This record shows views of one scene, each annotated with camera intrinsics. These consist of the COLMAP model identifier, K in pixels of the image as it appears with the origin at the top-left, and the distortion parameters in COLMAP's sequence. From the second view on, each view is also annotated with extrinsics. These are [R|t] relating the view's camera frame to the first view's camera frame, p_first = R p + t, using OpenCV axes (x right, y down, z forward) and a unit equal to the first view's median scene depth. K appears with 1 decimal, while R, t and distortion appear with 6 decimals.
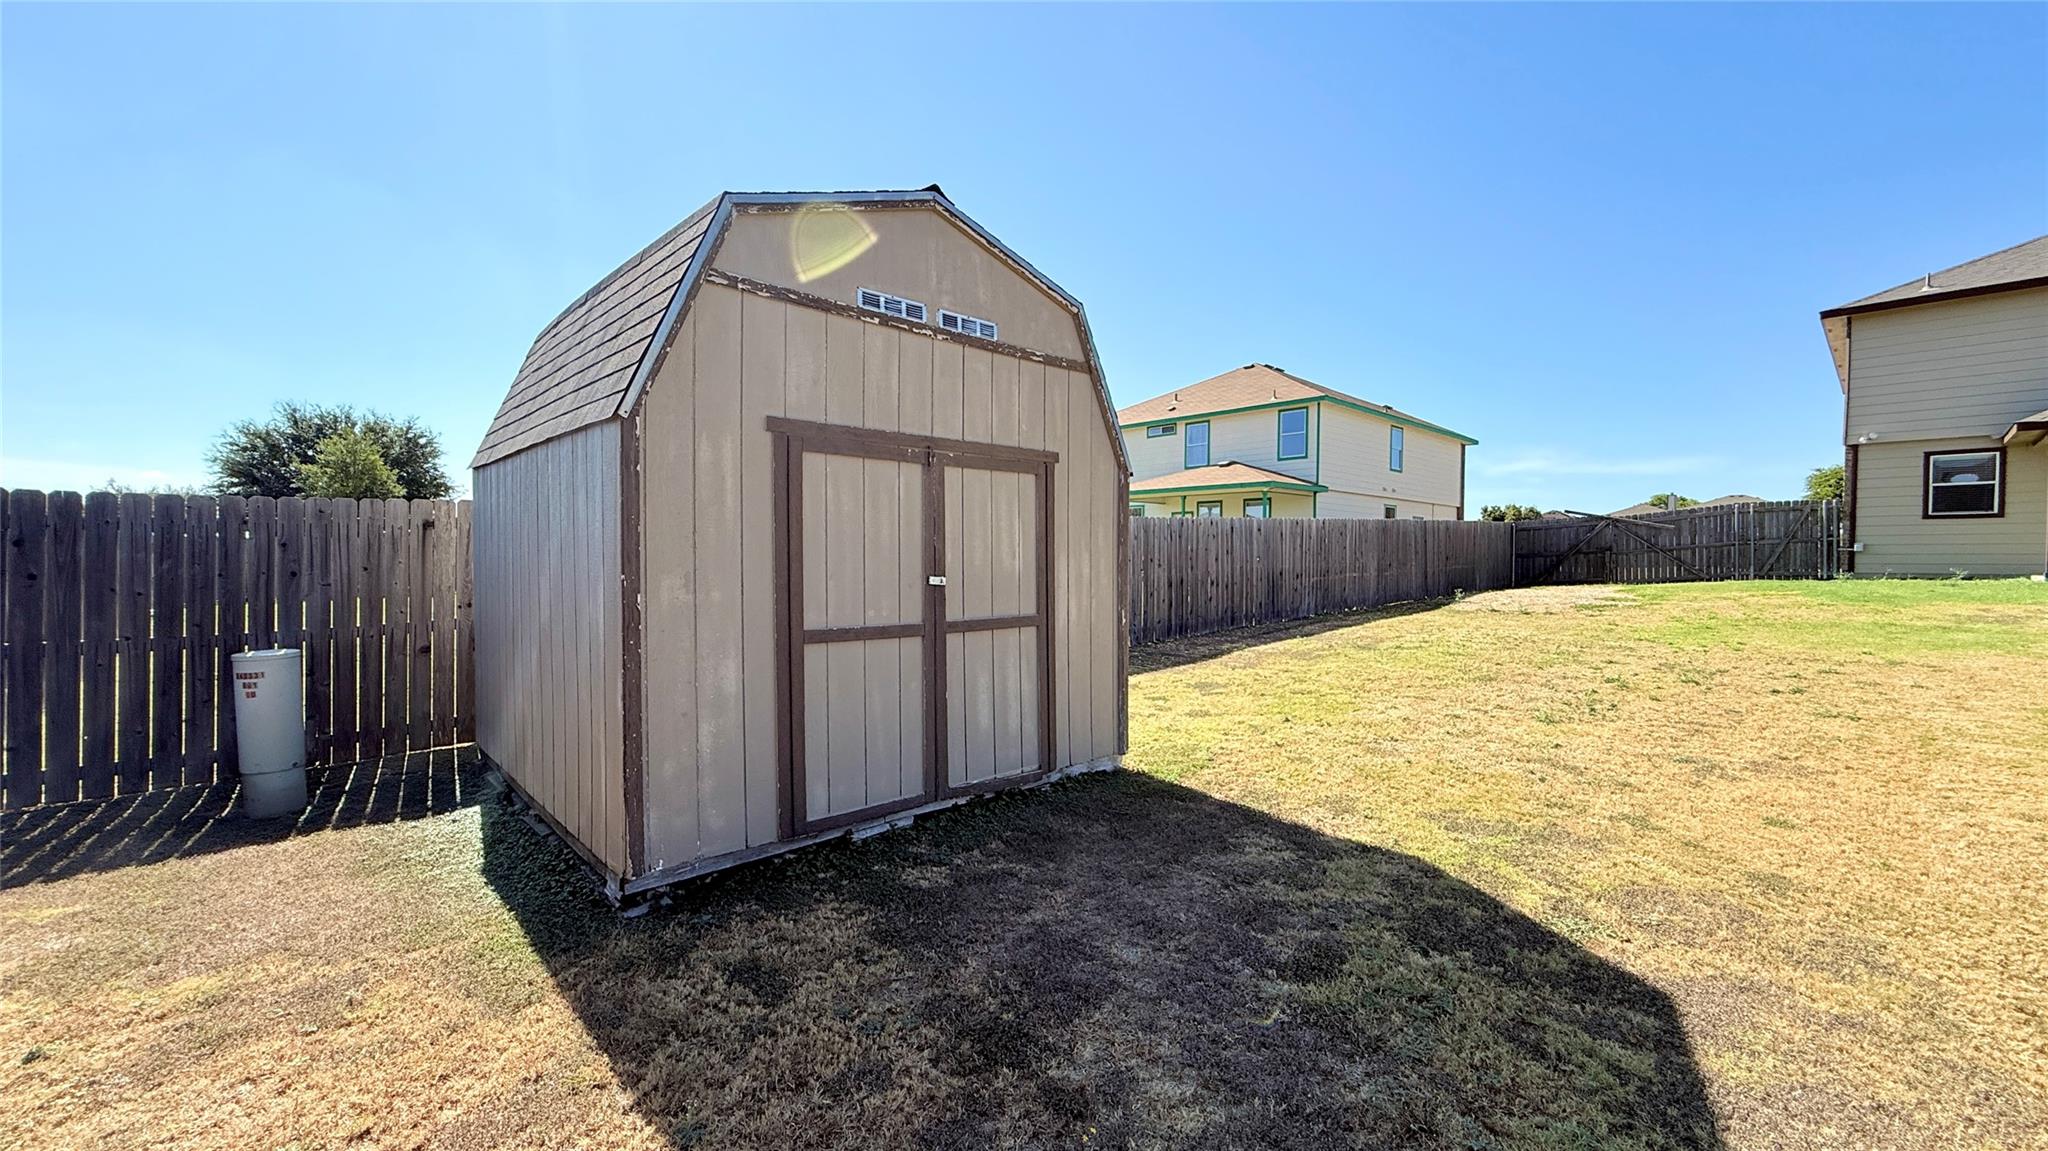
lens RADIAL K [[816.7, 0, 1021.6], [0, 816.7, 569.6], [0, 0, 1]] dist [0.003631, -0.000038]
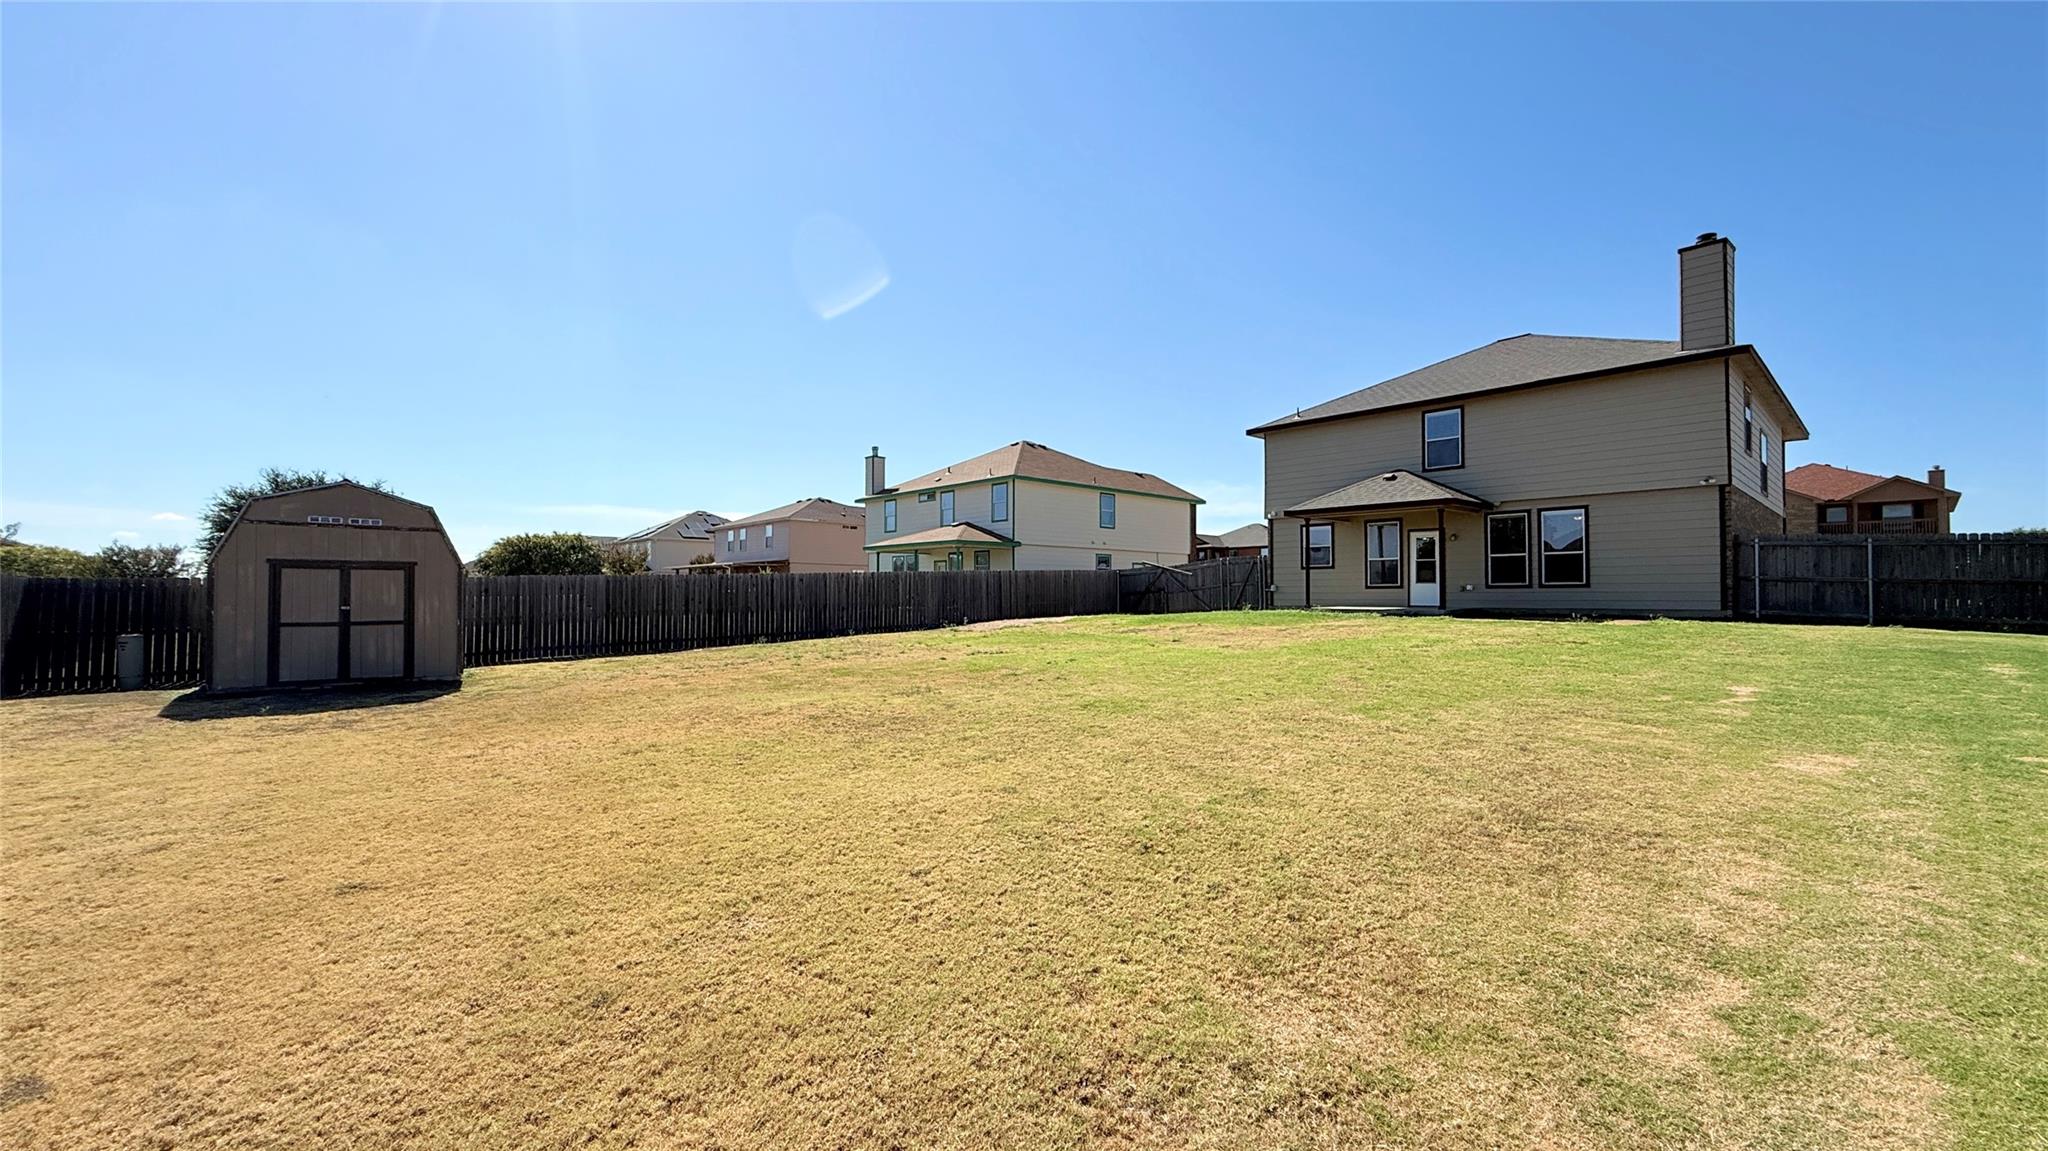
lens RADIAL K [[816.7, 0, 1028.1], [0, 816.7, 581.2], [0, 0, 1]] dist [0.003631, -0.000038]
pose [[0.999952, -0.004169, -0.008843, 0.665987], [0.003891, 0.999504, -0.031266, 0.005250], [0.008969, 0.031231, 0.999472, -0.546386]]
